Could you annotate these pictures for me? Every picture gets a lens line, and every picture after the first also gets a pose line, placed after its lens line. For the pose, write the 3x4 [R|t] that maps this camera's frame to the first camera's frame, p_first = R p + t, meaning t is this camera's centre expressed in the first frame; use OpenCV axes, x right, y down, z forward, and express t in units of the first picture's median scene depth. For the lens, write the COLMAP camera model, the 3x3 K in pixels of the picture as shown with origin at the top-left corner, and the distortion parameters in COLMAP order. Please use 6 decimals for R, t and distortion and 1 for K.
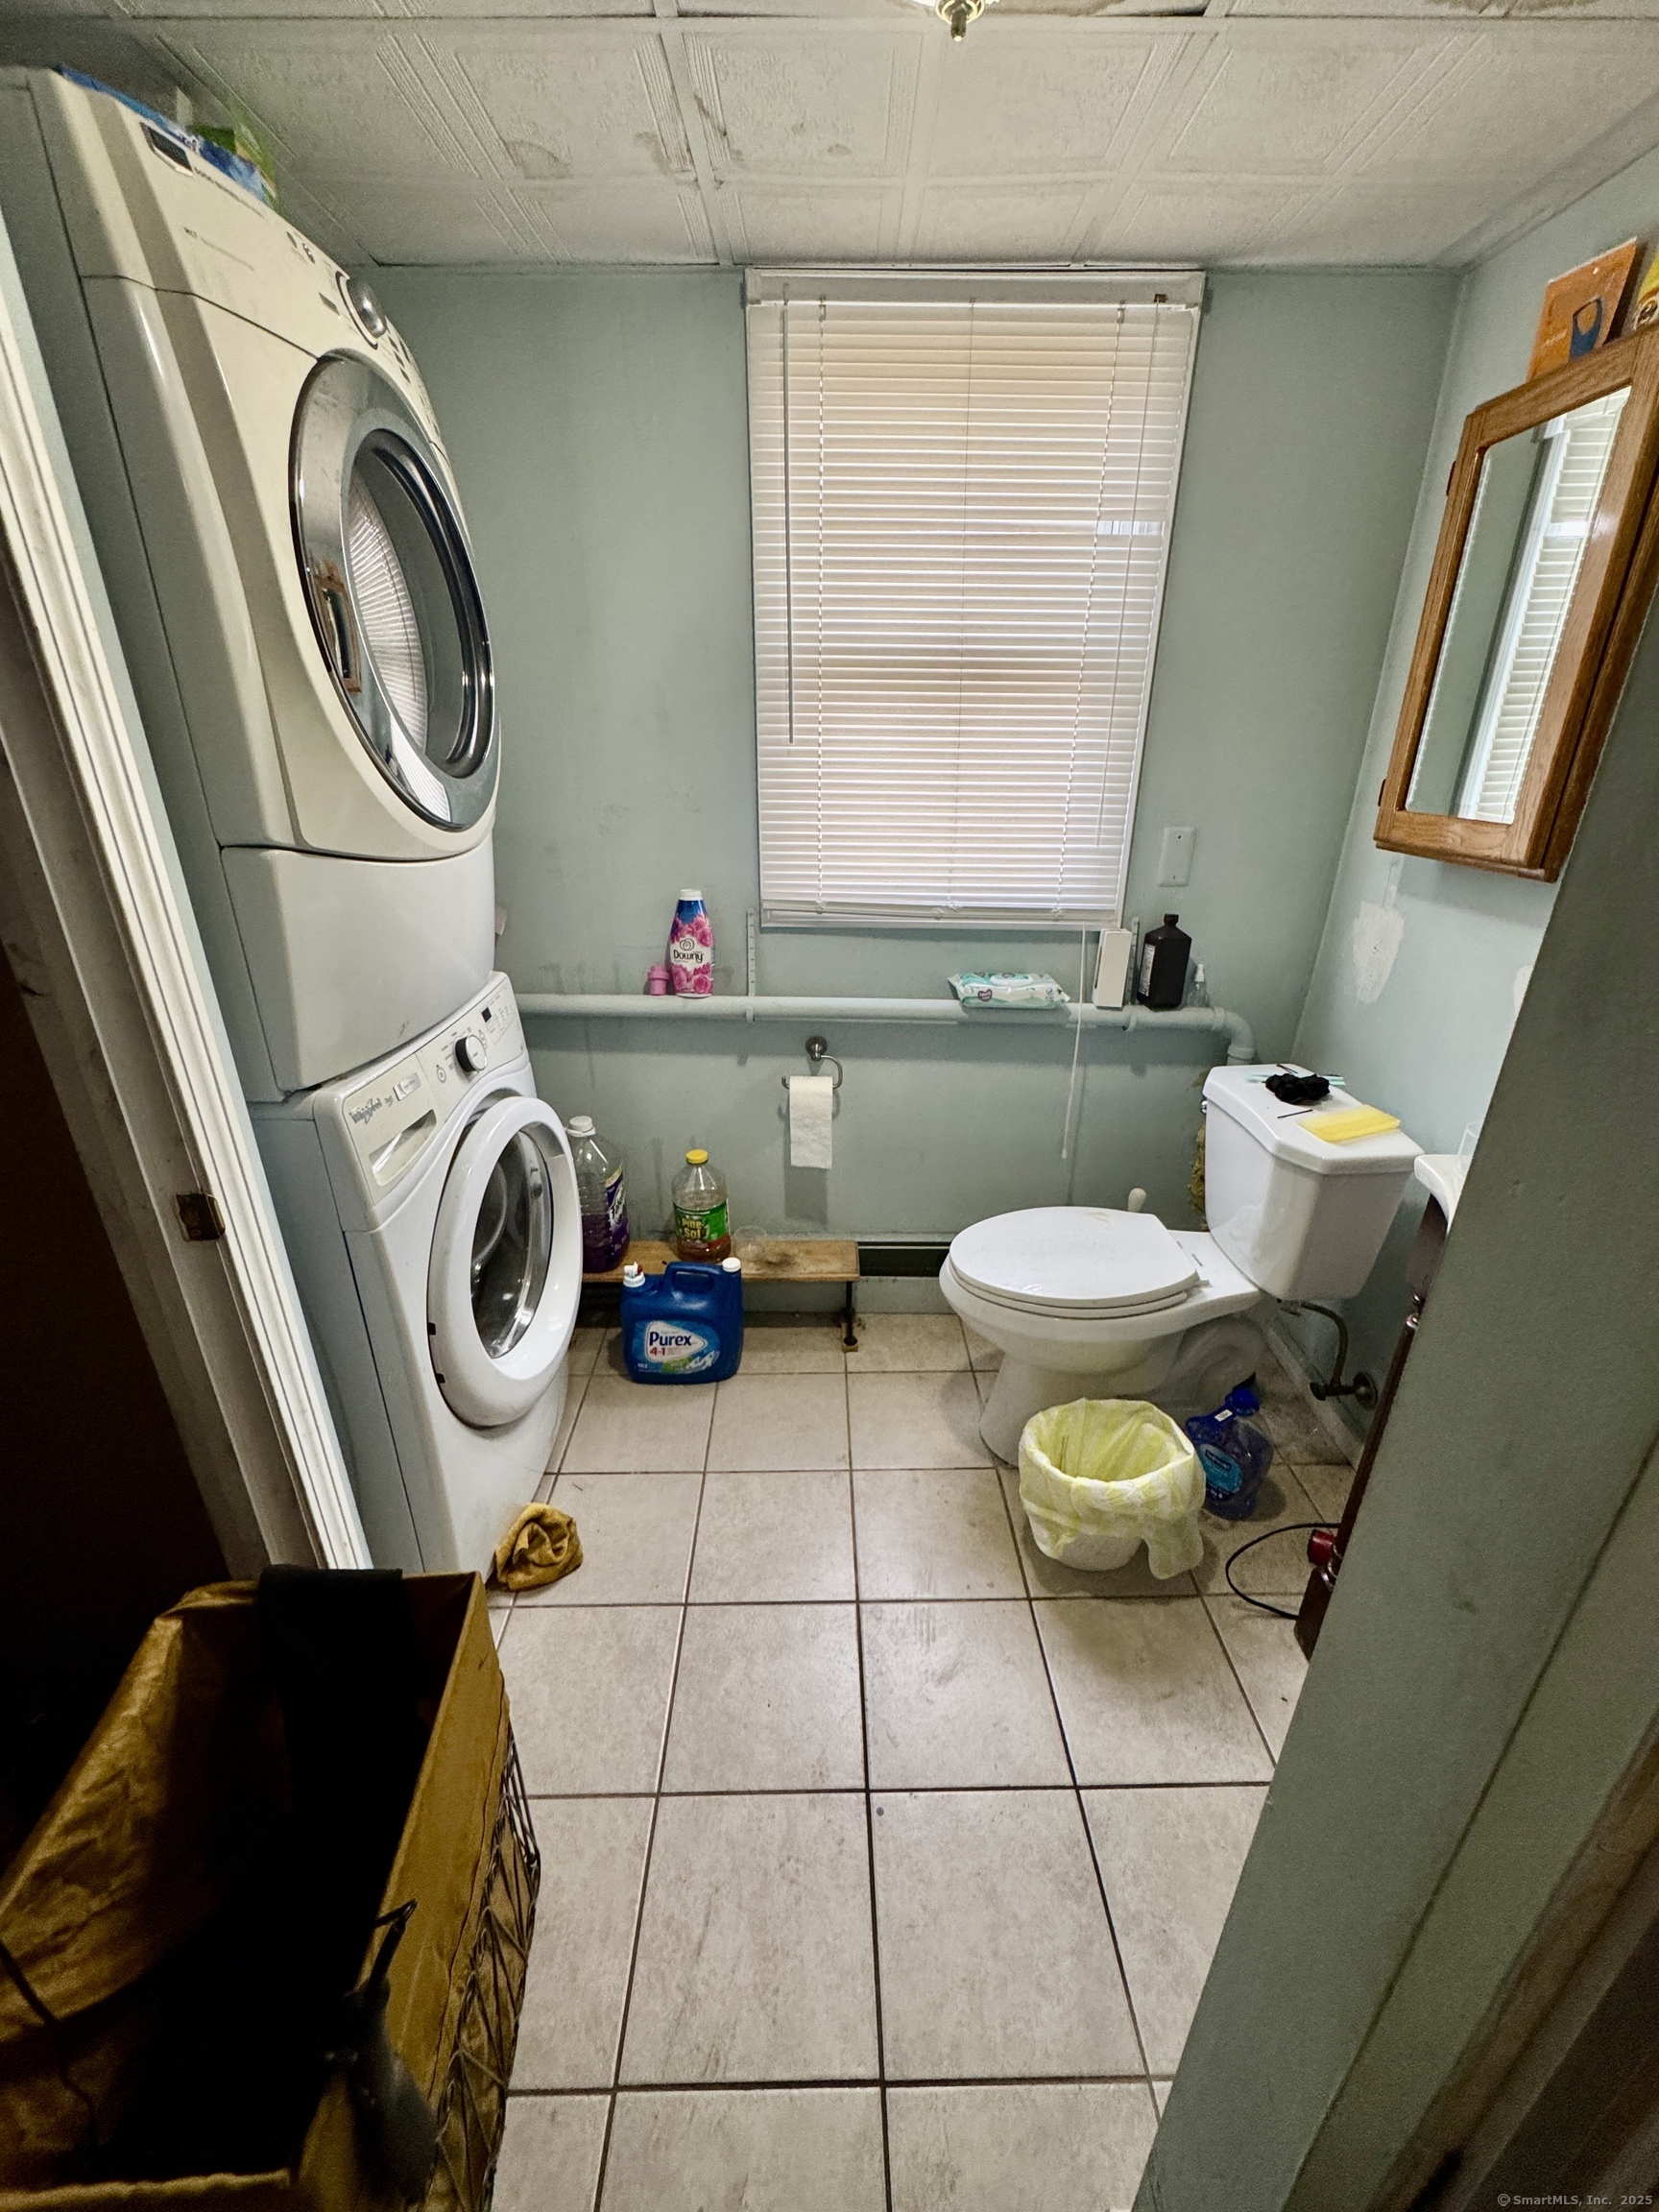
lens RADIAL K [[884.3, 0, 830.7], [0, 884.3, 1109.3], [0, 0, 1]] dist [-0.006124, 0.000322]
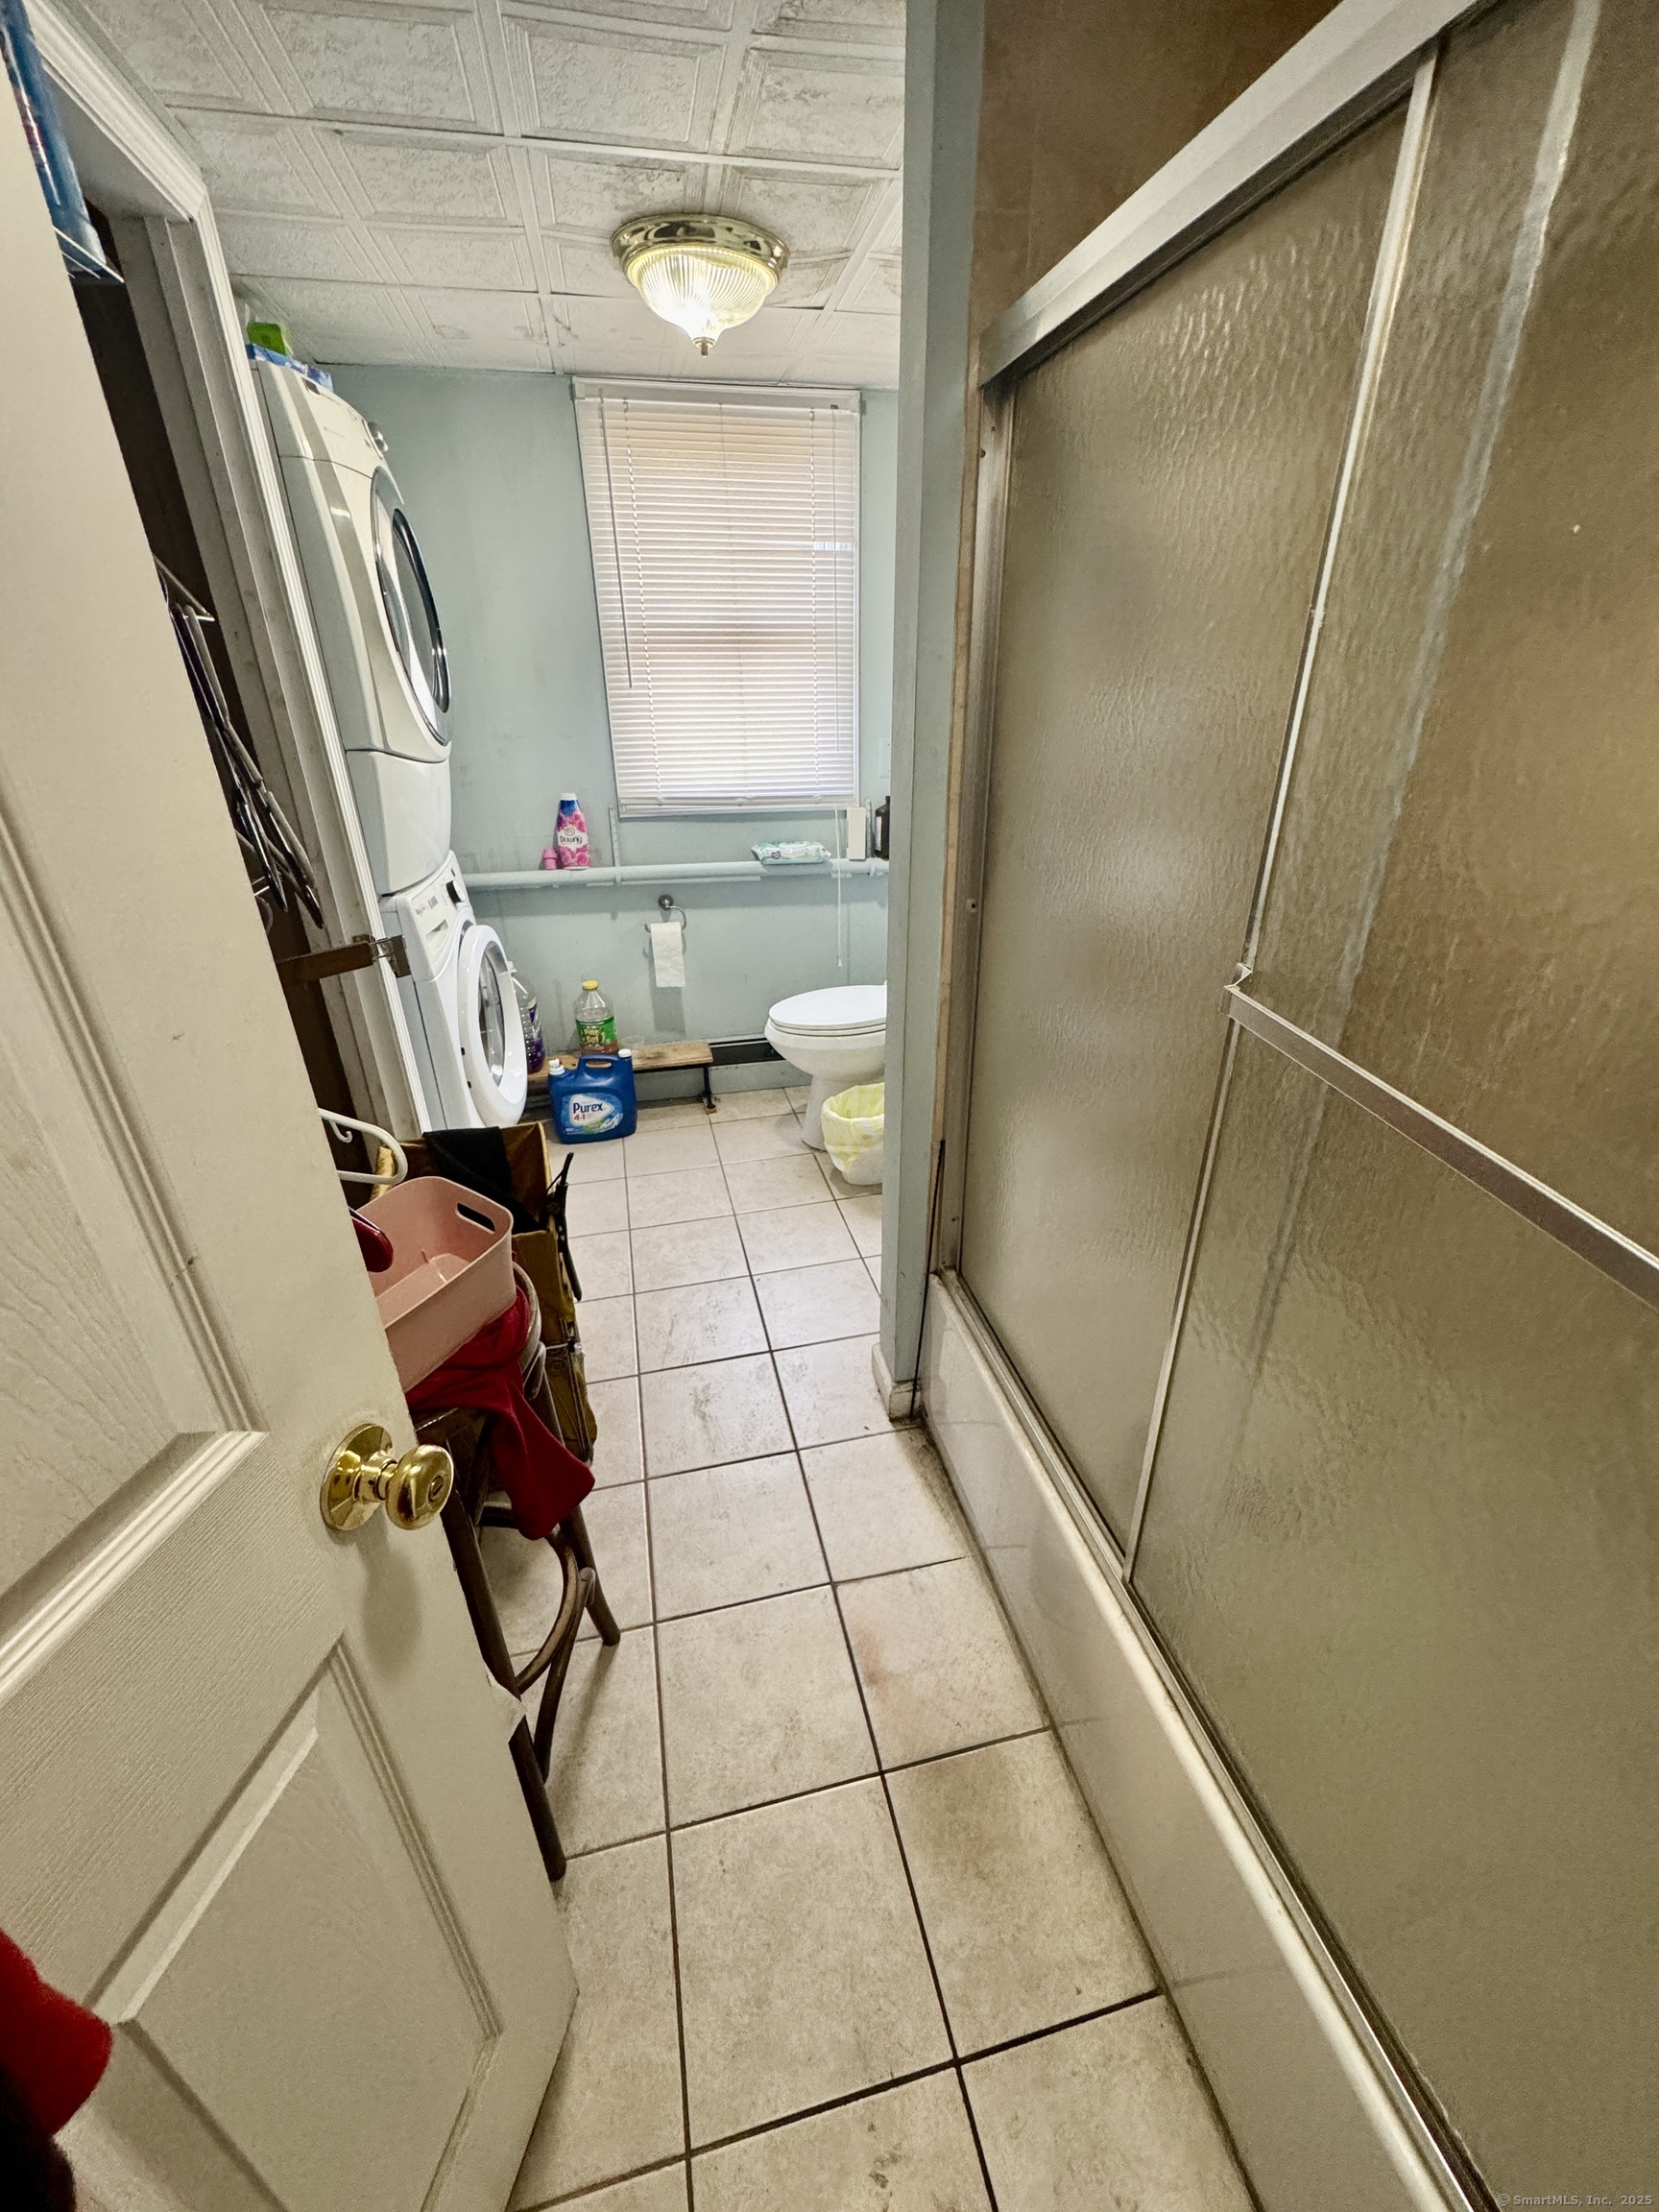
lens RADIAL K [[884.3, 0, 835.7], [0, 884.3, 1110.8], [0, 0, 1]] dist [-0.006124, 0.000322]
pose [[0.974812, -0.109546, 0.194269, -0.066564], [0.098653, 0.993002, 0.064917, 0.211631], [-0.200021, -0.044117, 0.978798, -0.510413]]
